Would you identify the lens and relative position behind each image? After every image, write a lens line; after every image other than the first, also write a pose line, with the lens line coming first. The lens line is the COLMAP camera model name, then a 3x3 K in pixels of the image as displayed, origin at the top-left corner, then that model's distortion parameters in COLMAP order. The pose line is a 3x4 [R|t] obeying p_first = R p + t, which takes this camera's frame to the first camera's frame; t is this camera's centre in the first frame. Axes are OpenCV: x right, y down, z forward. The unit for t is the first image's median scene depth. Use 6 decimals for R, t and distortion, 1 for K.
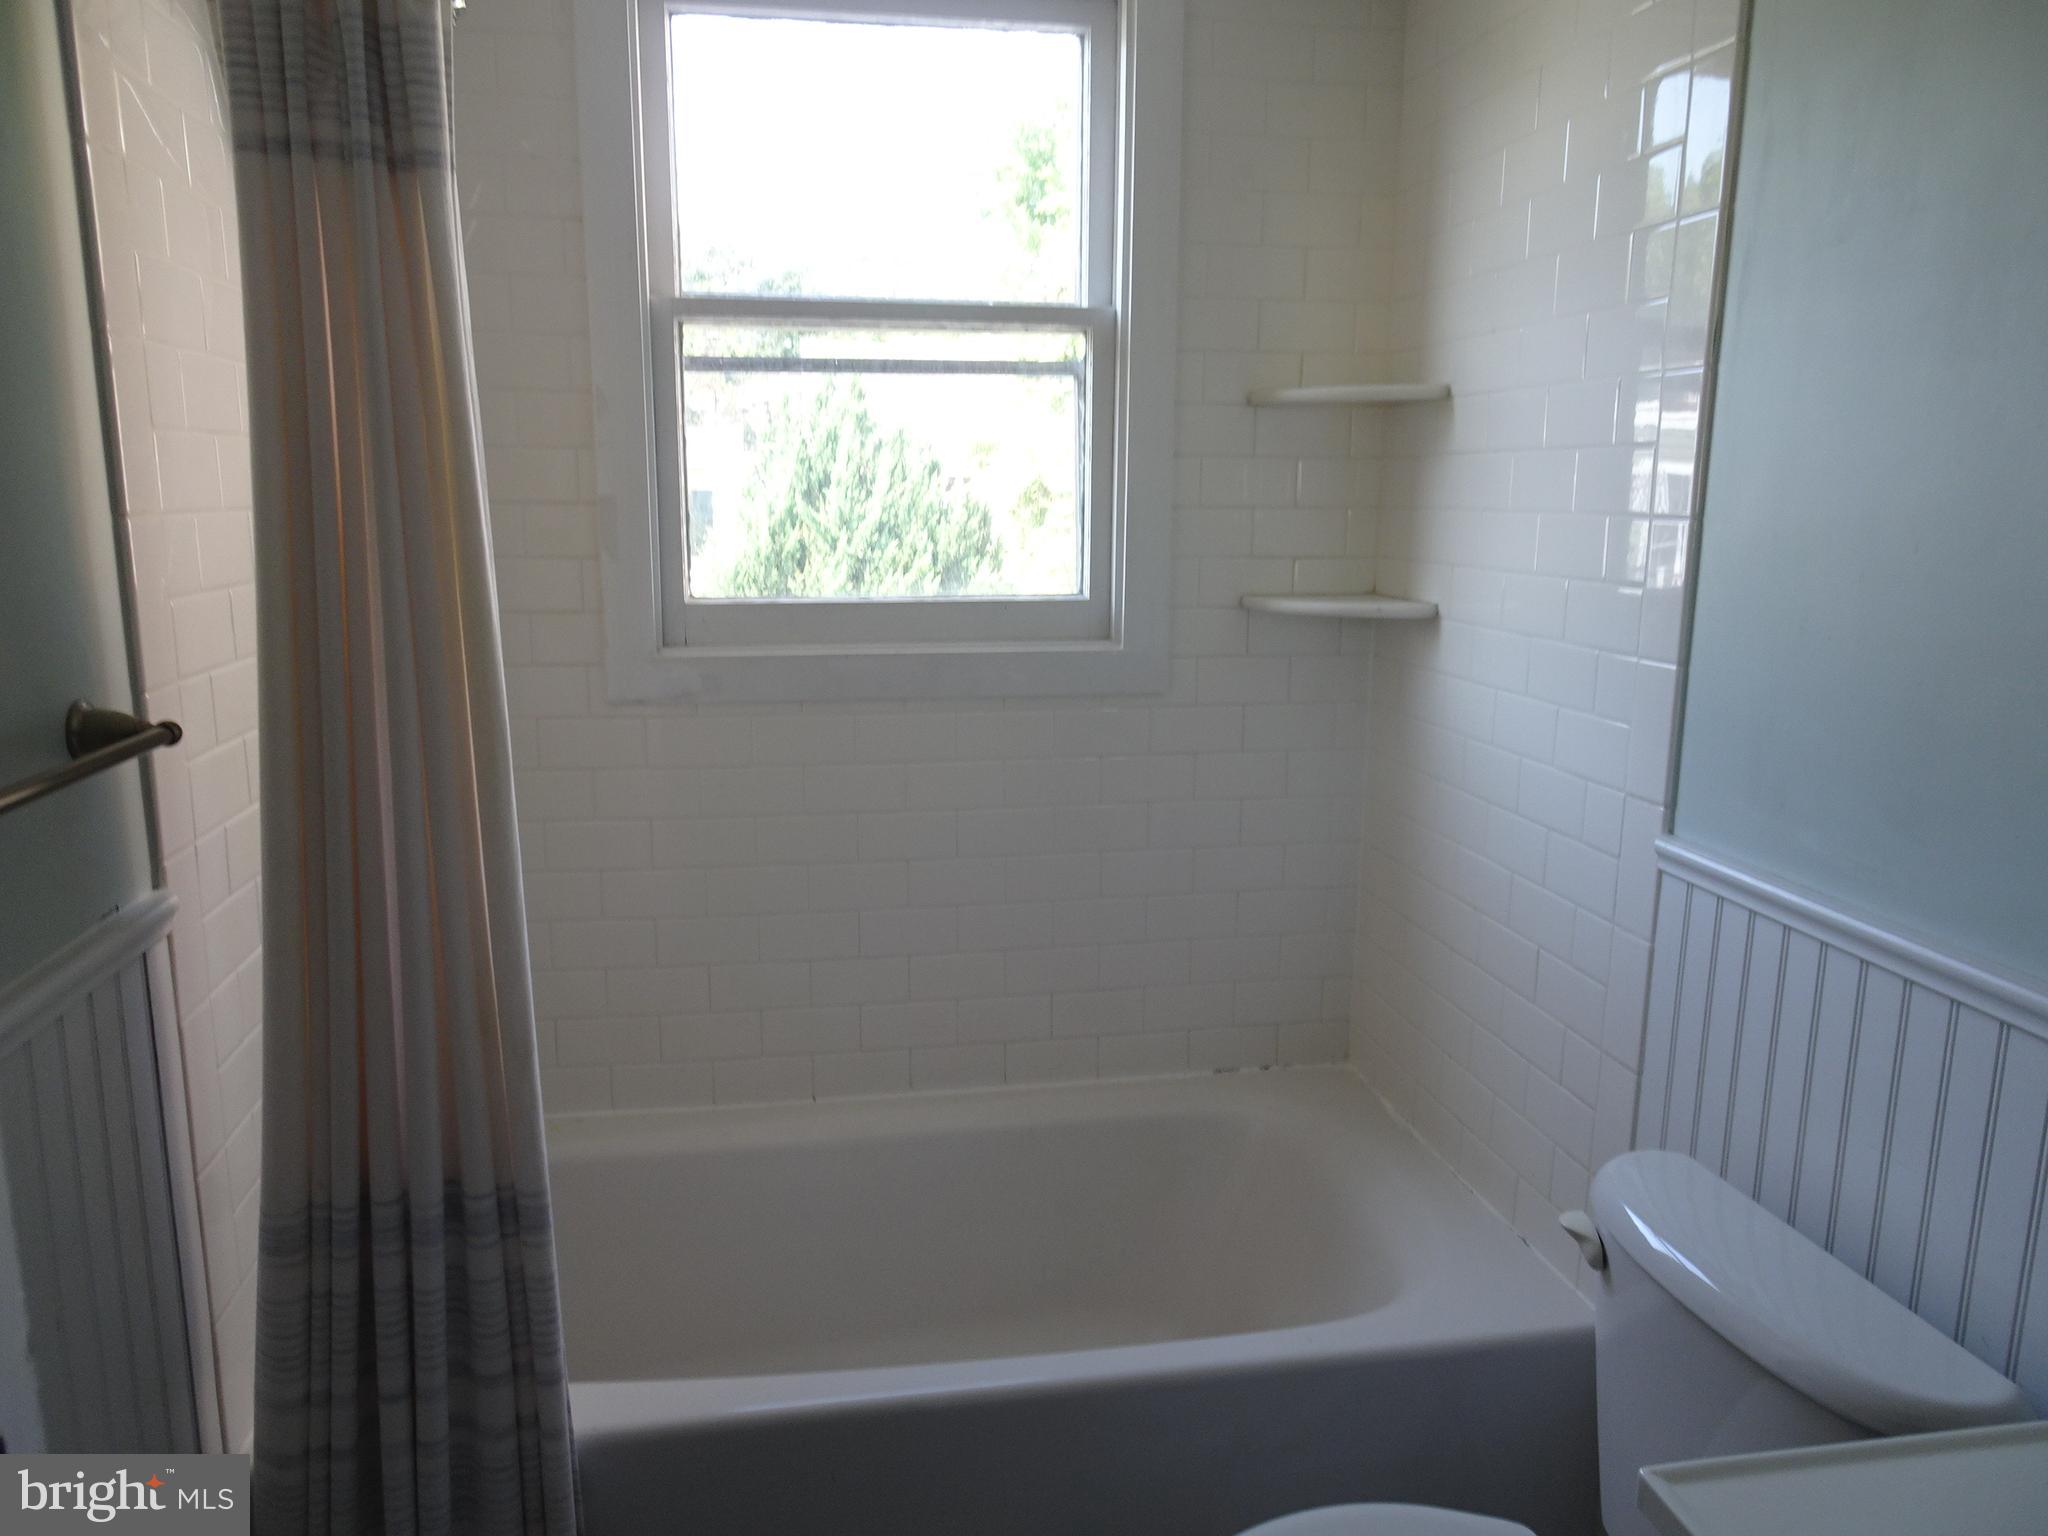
lens RADIAL K [[1458.5, 0, 1024.0], [0, 1458.5, 768.0], [0, 0, 1]] dist [0.011160, -0.000847]
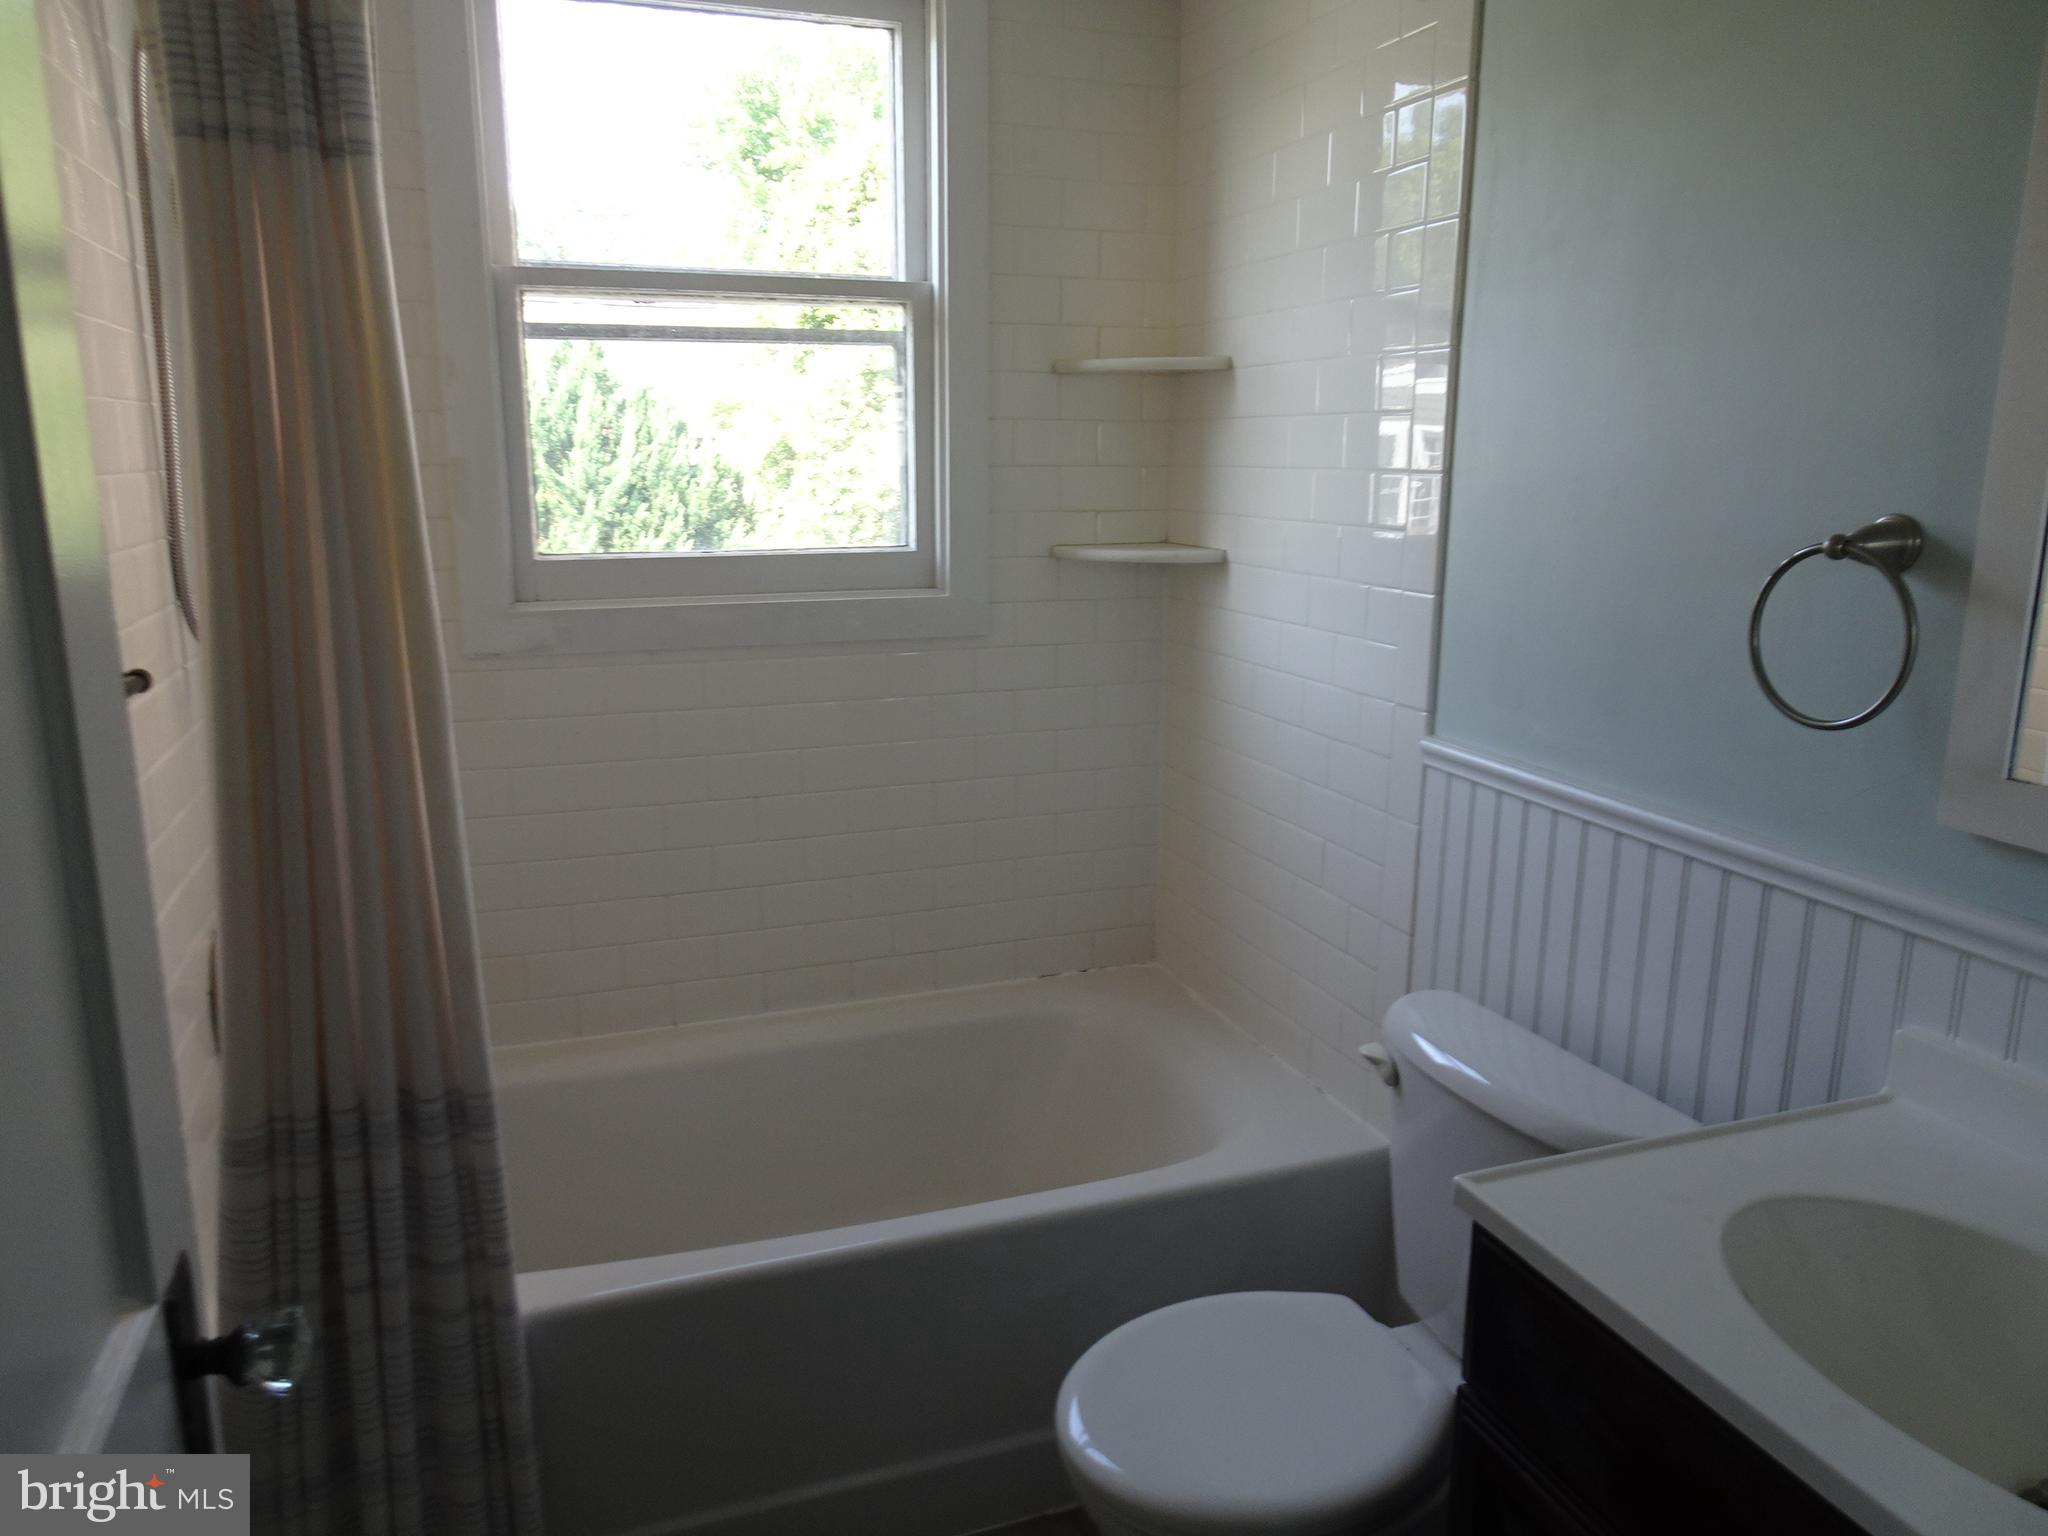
lens RADIAL K [[1458.5, 0, 1024.0], [0, 1458.5, 768.0], [0, 0, 1]] dist [0.011160, -0.000847]
pose [[0.984212, -0.041289, 0.172109, -0.077833], [0.036853, 0.998903, 0.028896, 0.019776], [-0.173113, -0.022097, 0.984654, -0.104016]]
